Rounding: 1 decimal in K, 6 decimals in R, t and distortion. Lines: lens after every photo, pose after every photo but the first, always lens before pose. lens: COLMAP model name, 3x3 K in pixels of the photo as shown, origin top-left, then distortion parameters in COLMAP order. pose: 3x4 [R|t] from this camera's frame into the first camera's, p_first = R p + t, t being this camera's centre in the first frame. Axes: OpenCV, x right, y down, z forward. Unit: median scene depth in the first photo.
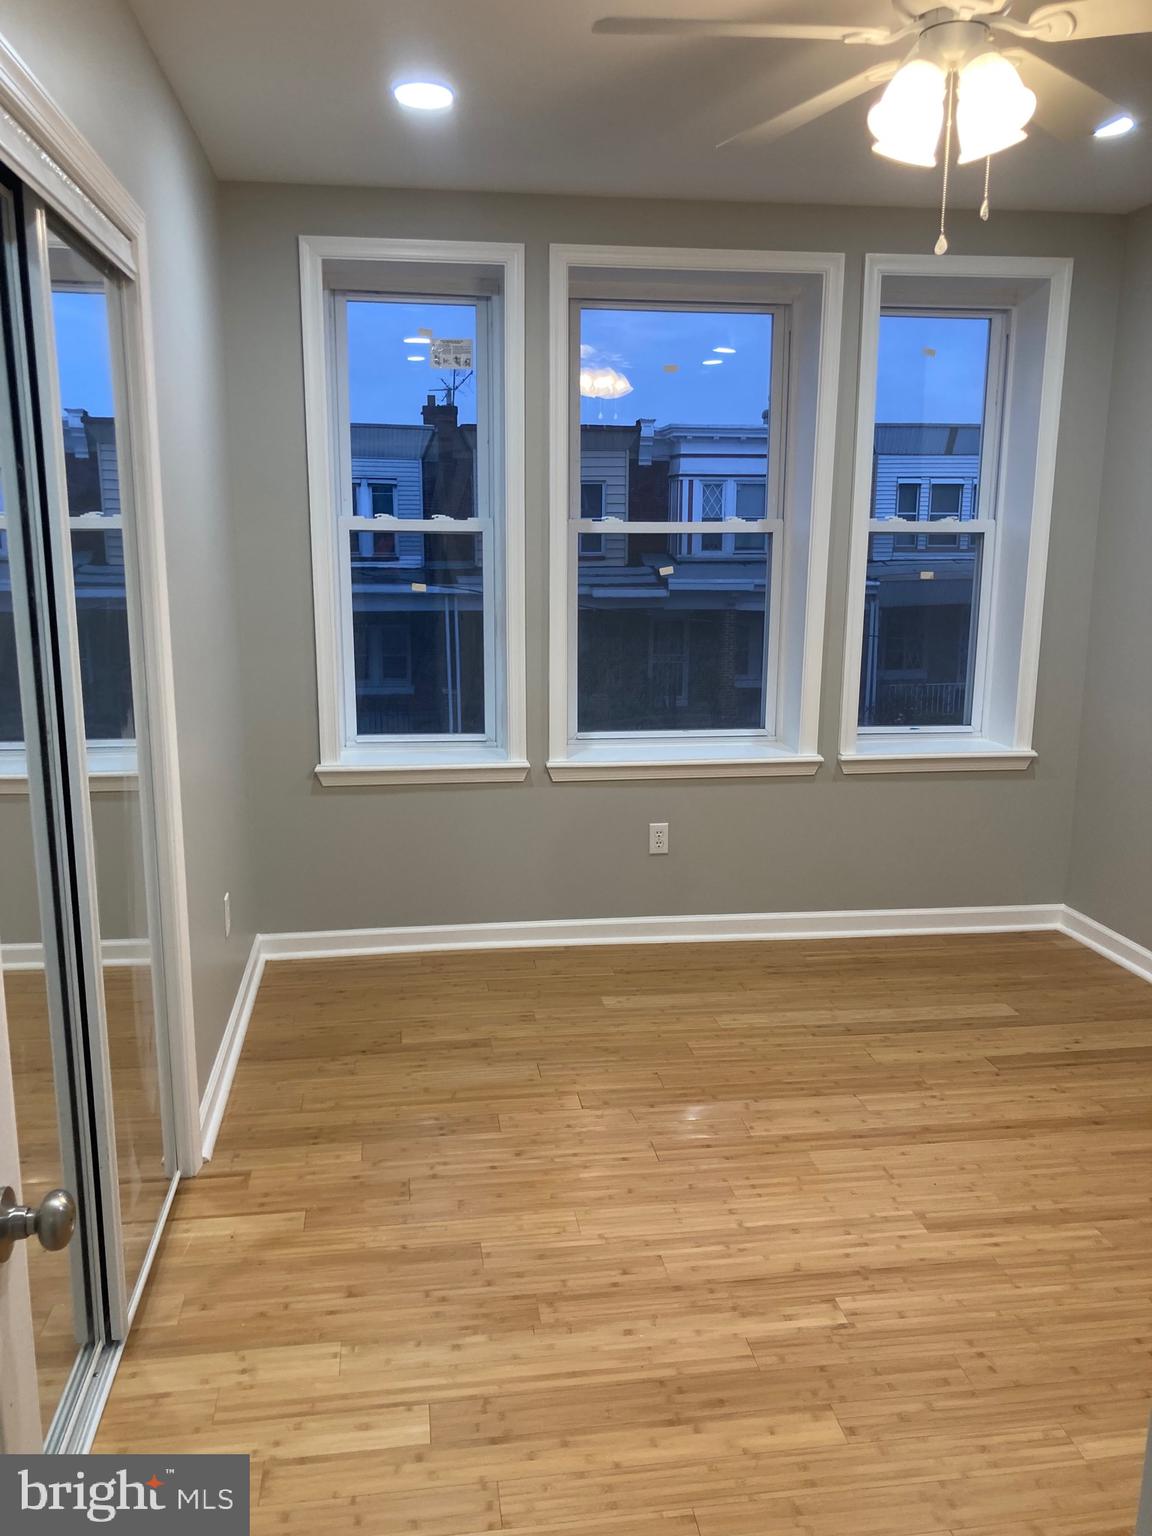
lens RADIAL K [[1257.6, 0, 575.9], [0, 1257.6, 770.7], [0, 0, 1]] dist [0.015950, 0.010242]
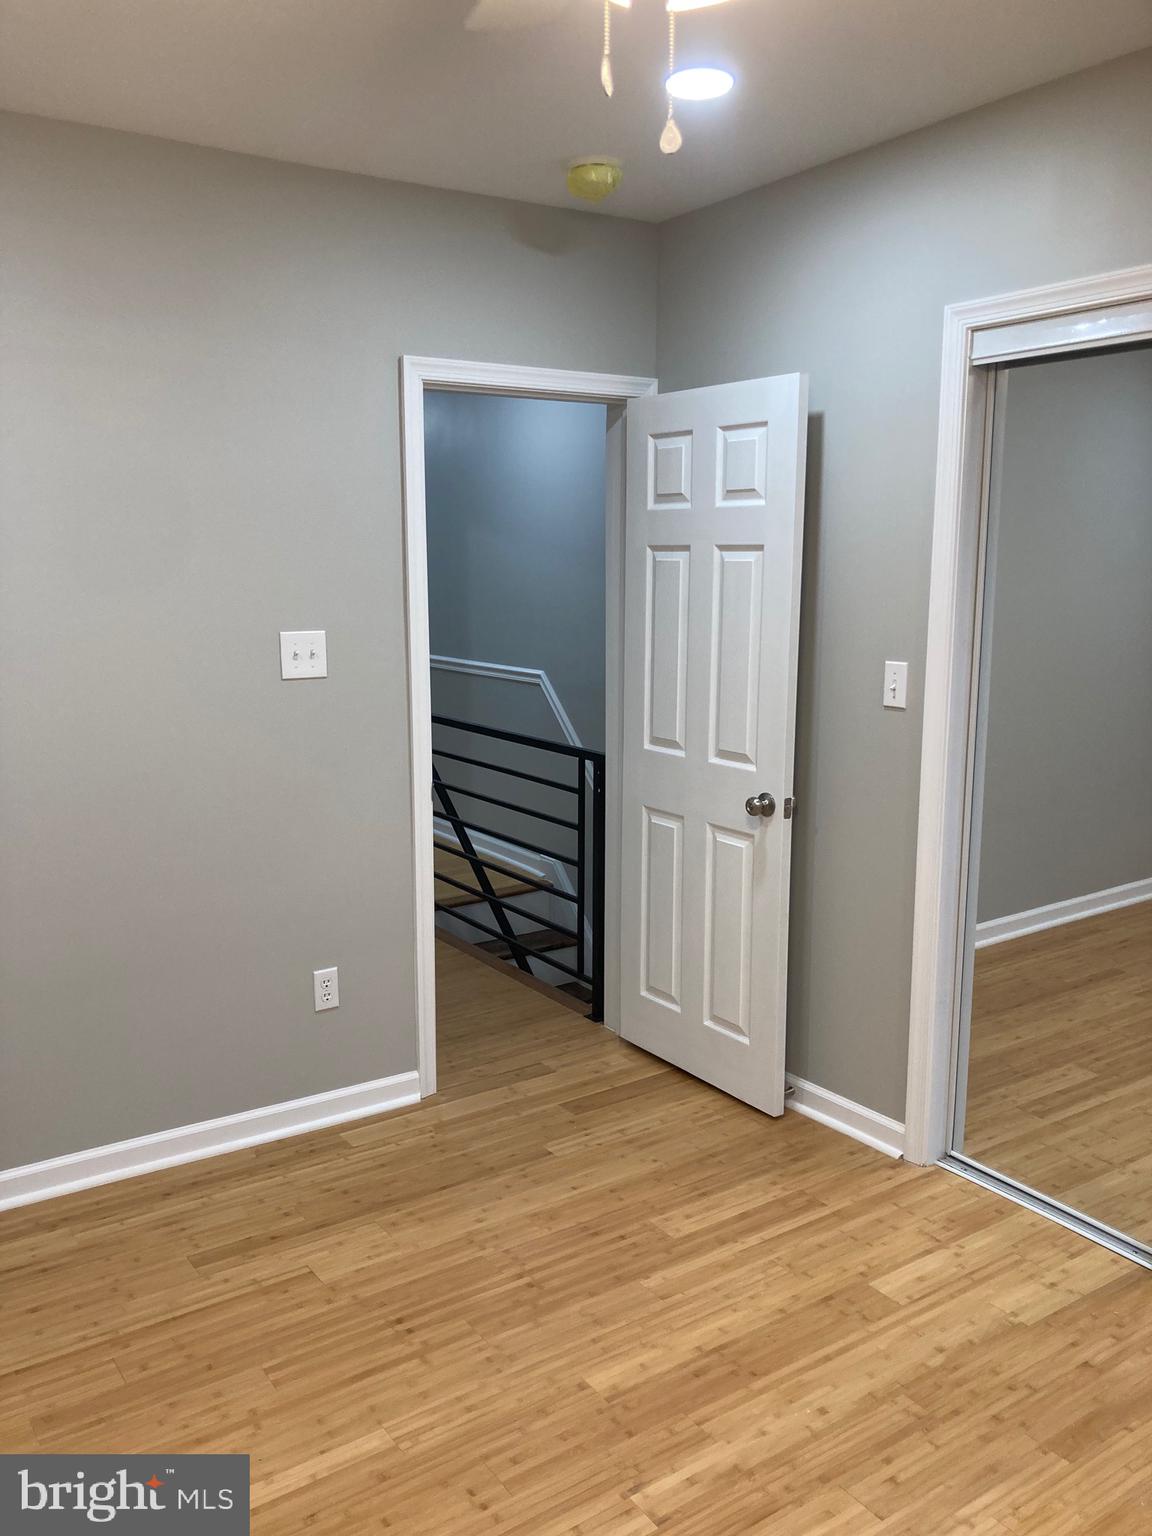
lens RADIAL K [[1257.6, 0, 576.2], [0, 1257.6, 762.4], [0, 0, 1]] dist [0.015950, 0.010242]
pose [[-0.893992, 0.069968, -0.442587, 0.630131], [-0.089654, 0.939829, 0.329671, -0.339929], [0.439022, 0.334403, -0.833927, 1.621883]]
